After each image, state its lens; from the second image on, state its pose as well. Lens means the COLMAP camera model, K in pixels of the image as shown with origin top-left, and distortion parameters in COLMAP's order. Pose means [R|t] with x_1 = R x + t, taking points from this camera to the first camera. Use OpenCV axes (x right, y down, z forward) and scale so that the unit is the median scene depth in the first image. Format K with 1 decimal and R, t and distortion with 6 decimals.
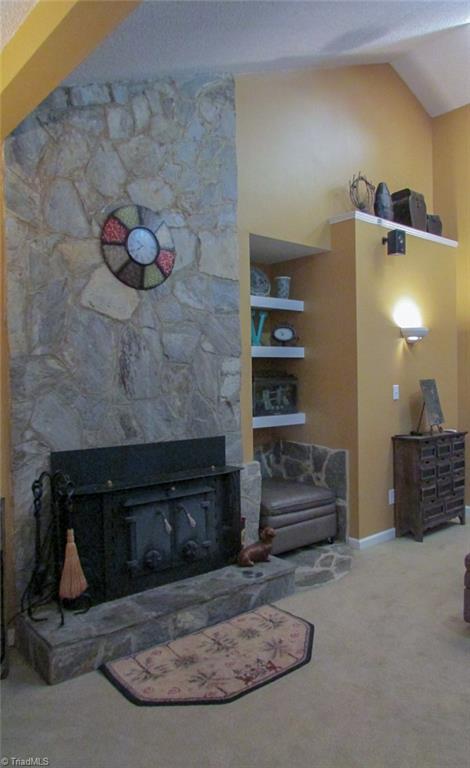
lens RADIAL K [[546.2, 0, 251.4], [0, 546.2, 383.7], [0, 0, 1]] dist [-0.007618, -0.002618]
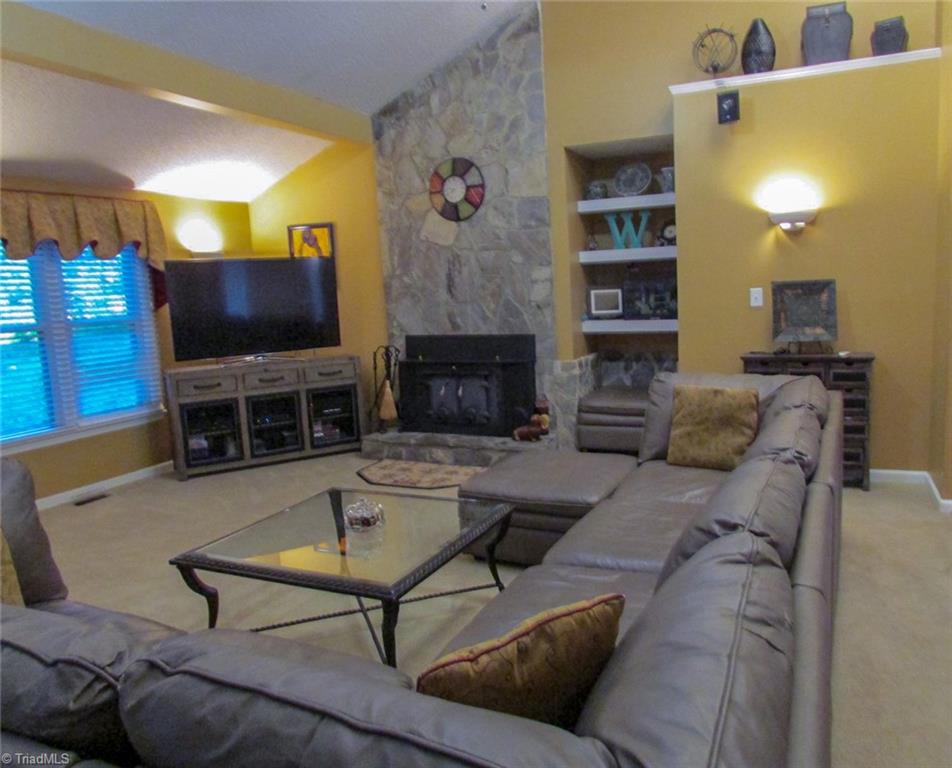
lens RADIAL K [[724.2, 0, 515.6], [0, 724.2, 379.3], [0, 0, 1]] dist [-0.012384, 0.003027]
pose [[0.435082, 0.115639, -0.892934, 1.488680], [0.025865, 0.989704, 0.140774, -0.033444], [0.900019, -0.084344, 0.427612, 0.321620]]
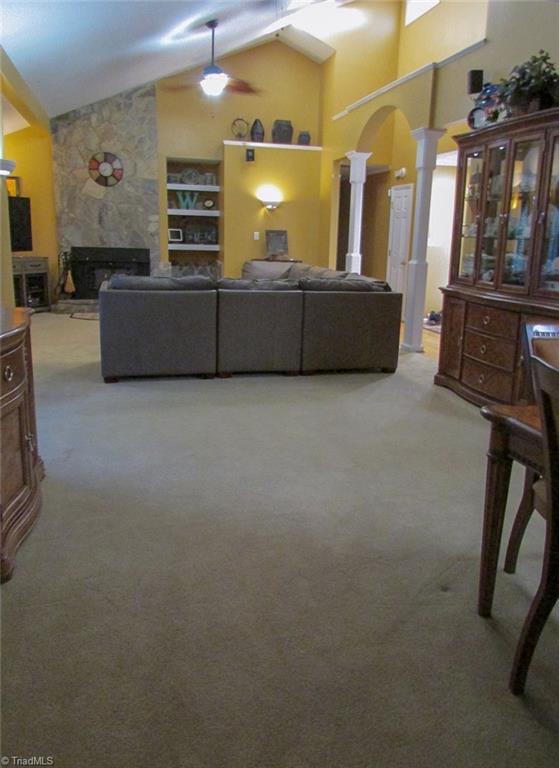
lens RADIAL K [[568.3, 0, 279.6], [0, 568.3, 361.9], [0, 0, 1]] dist [-0.004315, -0.001177]
pose [[0.889880, 0.138421, -0.434687, 1.773908], [-0.047377, 0.975744, 0.213726, 0.023342], [0.453727, -0.169597, 0.874853, -1.096433]]
